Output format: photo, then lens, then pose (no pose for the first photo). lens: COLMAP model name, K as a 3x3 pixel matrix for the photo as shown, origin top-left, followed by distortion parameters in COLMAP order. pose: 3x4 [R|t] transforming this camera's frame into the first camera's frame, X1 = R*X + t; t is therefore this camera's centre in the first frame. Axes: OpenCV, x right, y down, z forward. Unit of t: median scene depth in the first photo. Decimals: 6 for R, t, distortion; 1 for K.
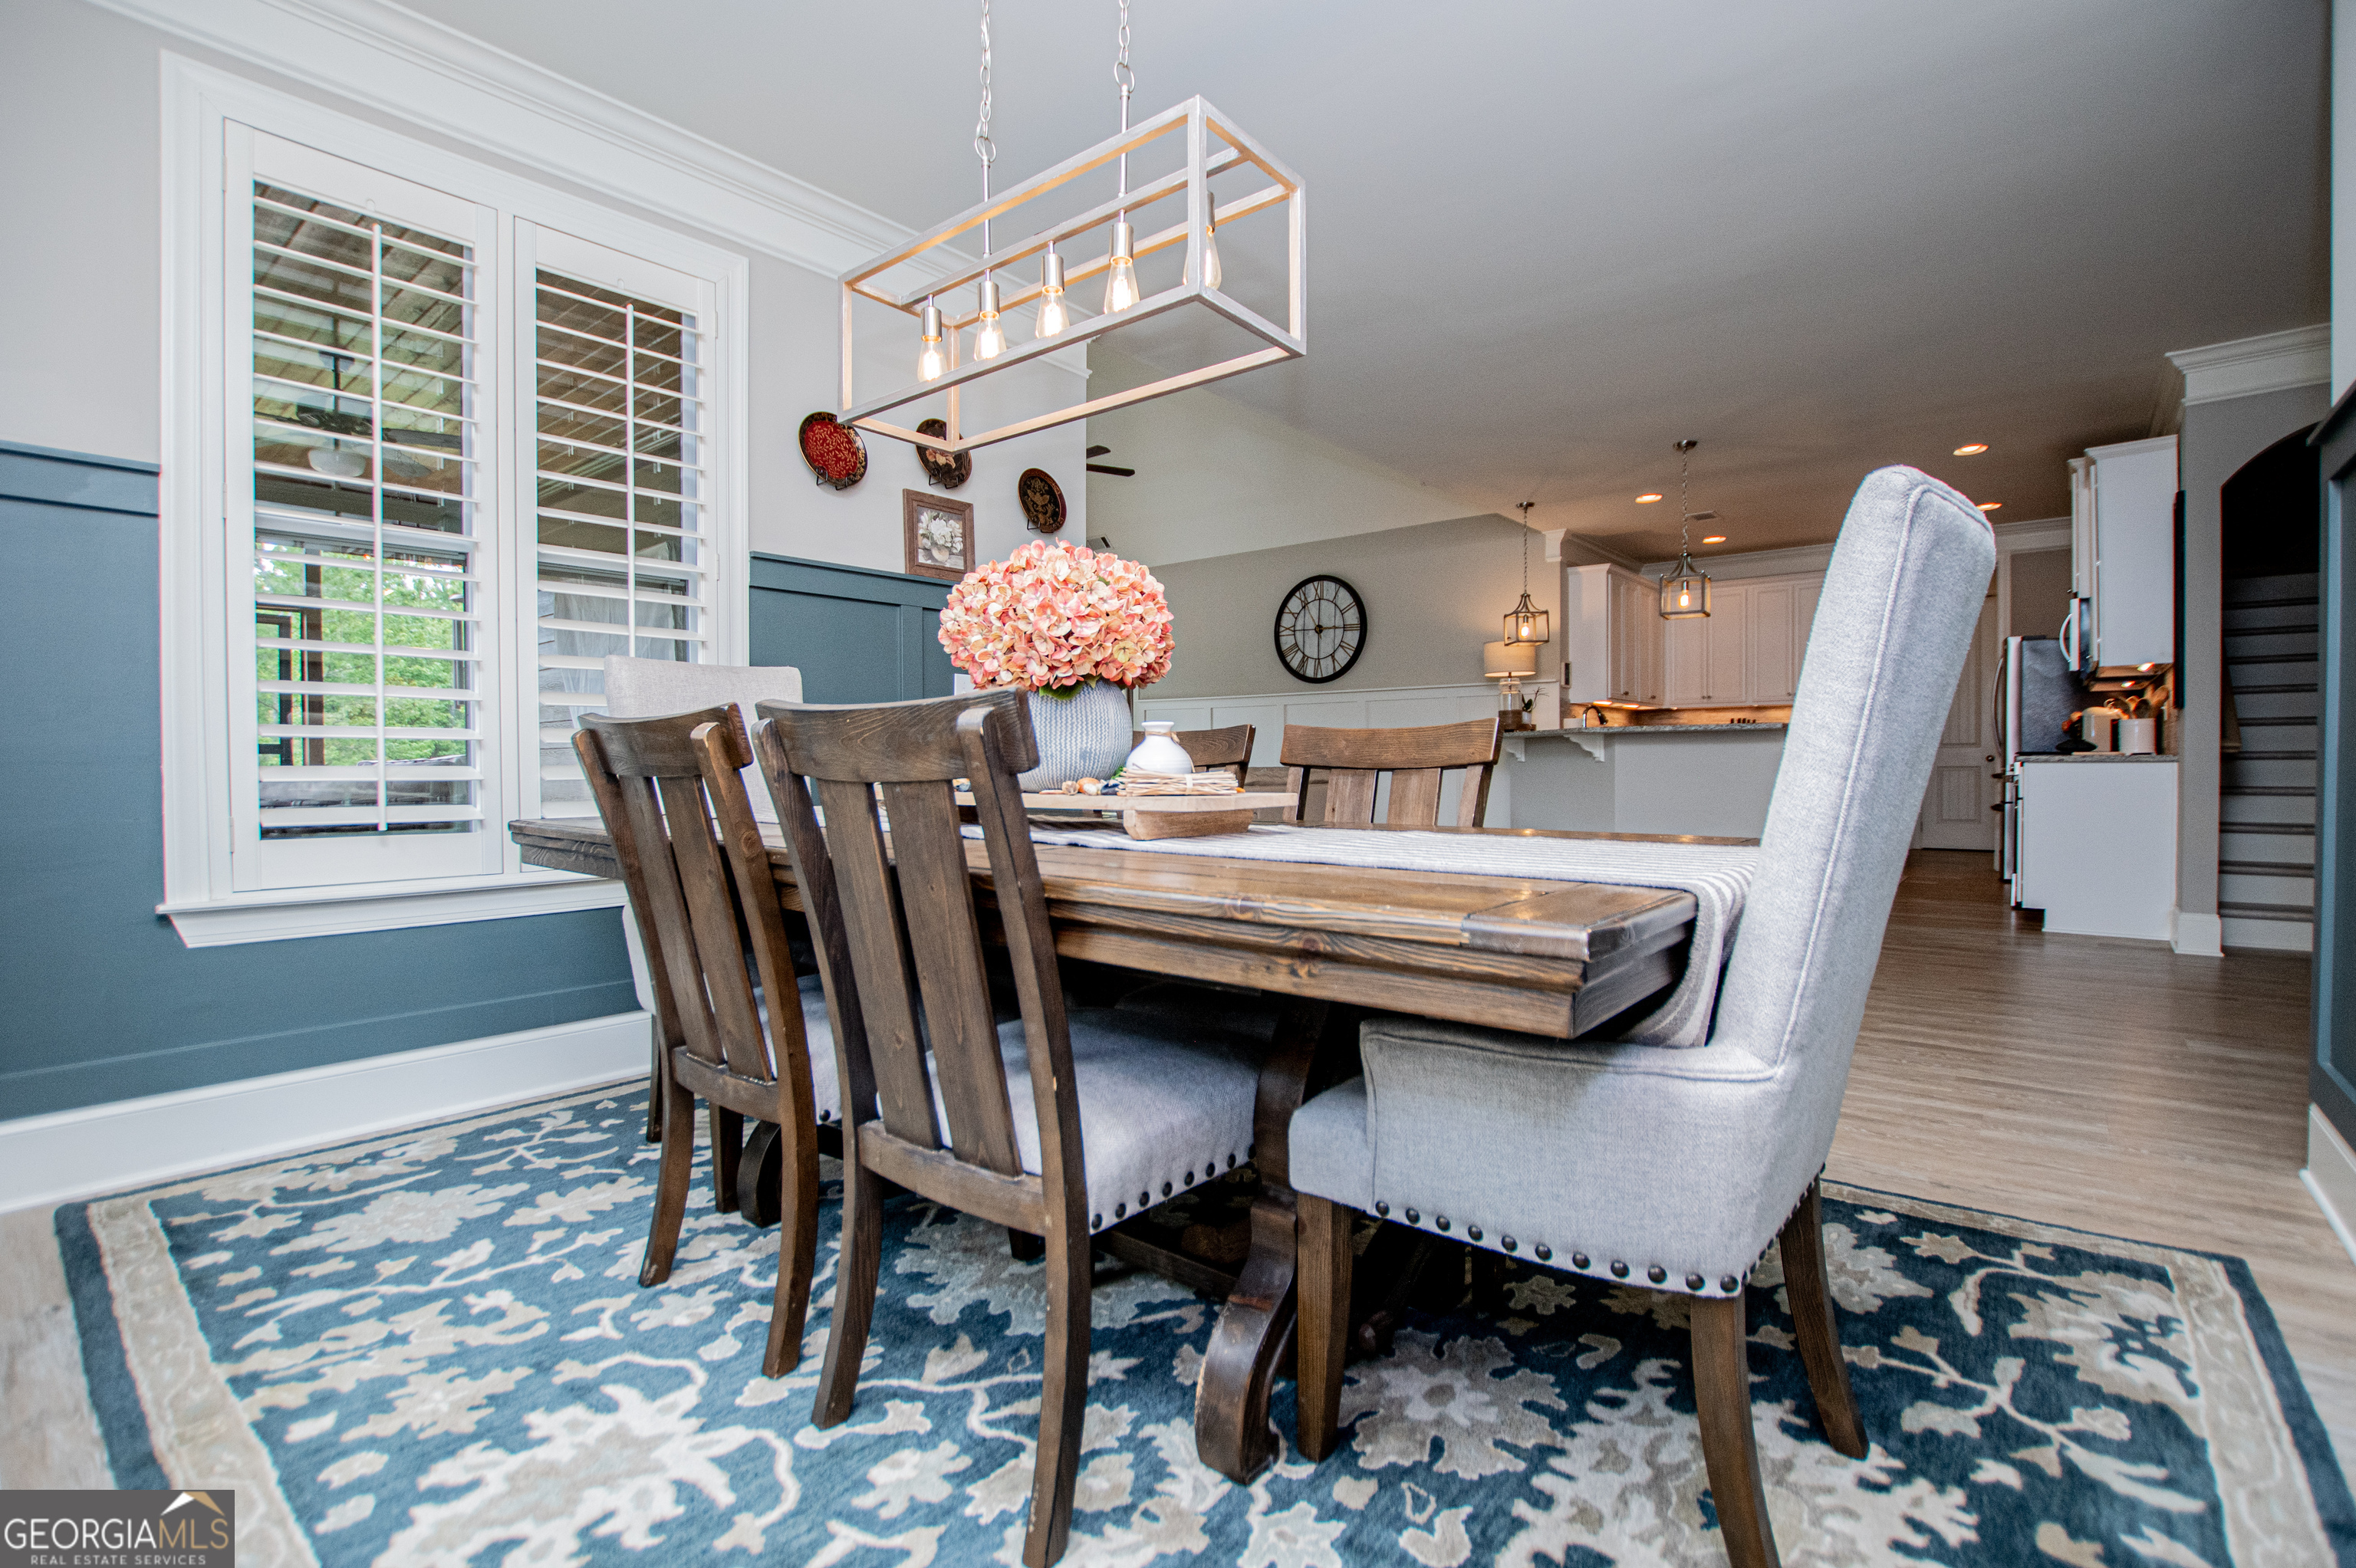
lens RADIAL K [[1048.3, 0, 1199.5], [0, 1048.3, 787.2], [0, 0, 1]] dist [-0.031168, 0.004689]
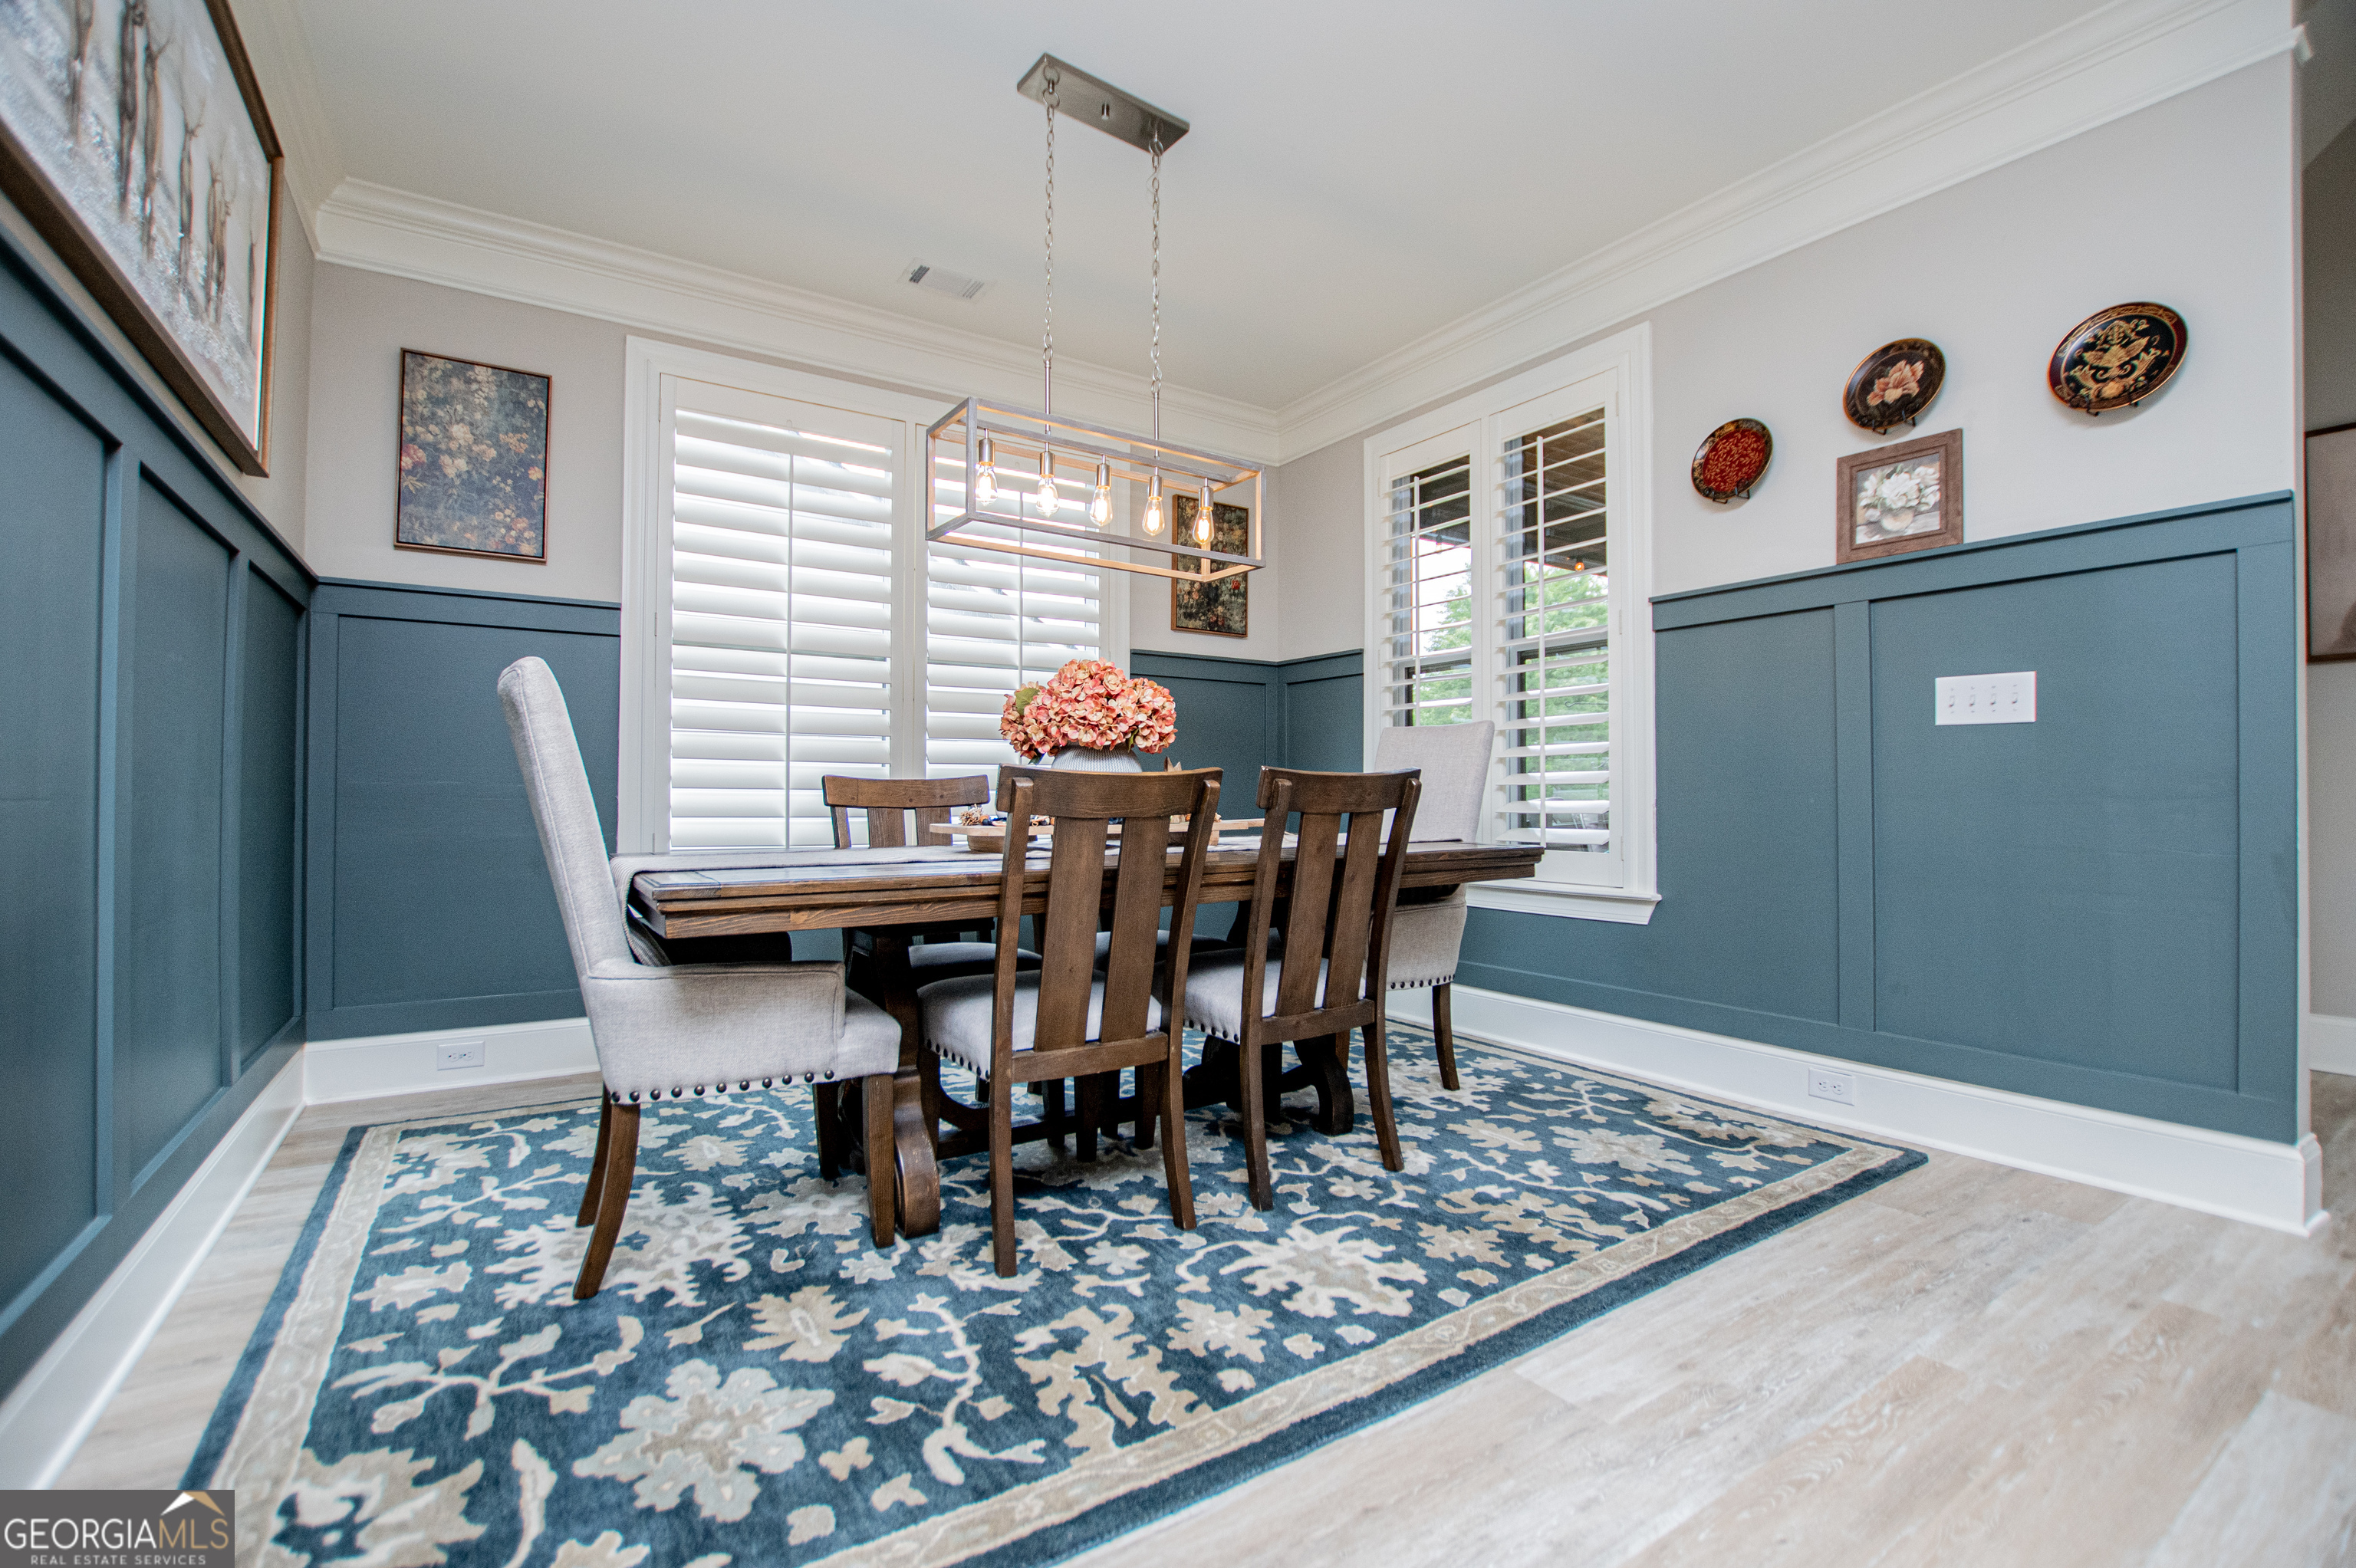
lens RADIAL K [[1048.3, 0, 1199.5], [0, 1048.3, 787.2], [0, 0, 1]] dist [-0.031168, 0.004689]
pose [[-0.284292, -0.004858, -0.958725, 1.486005], [-0.023767, 0.999716, 0.001982, -0.061940], [0.958443, 0.023349, -0.284327, 1.858652]]
